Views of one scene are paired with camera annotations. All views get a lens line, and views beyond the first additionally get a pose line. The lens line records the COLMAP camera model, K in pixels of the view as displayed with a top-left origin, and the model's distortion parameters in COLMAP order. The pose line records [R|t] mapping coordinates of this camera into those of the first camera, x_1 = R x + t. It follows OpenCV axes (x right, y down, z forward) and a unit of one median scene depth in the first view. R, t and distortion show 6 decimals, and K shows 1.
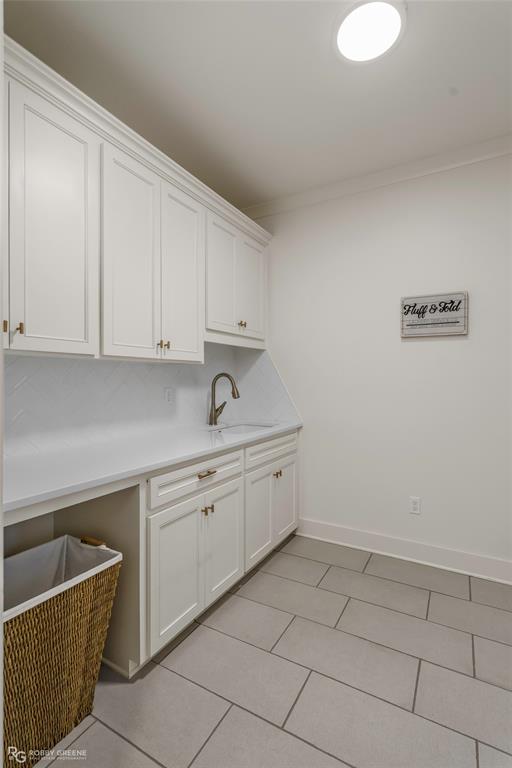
lens RADIAL K [[350.9, 0, 256.8], [0, 350.9, 381.3], [0, 0, 1]] dist [0.003208, -0.000050]
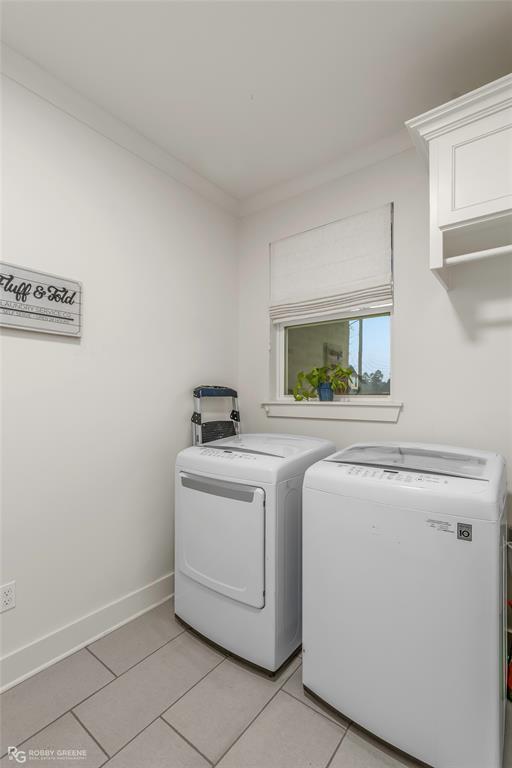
lens RADIAL K [[350.9, 0, 255.3], [0, 350.9, 390.6], [0, 0, 1]] dist [0.003208, -0.000050]
pose [[0.144037, 0.005064, 0.989559, -0.110140], [0.005091, 0.999970, -0.005859, -0.009951], [-0.989559, 0.005882, 0.144007, 0.493065]]
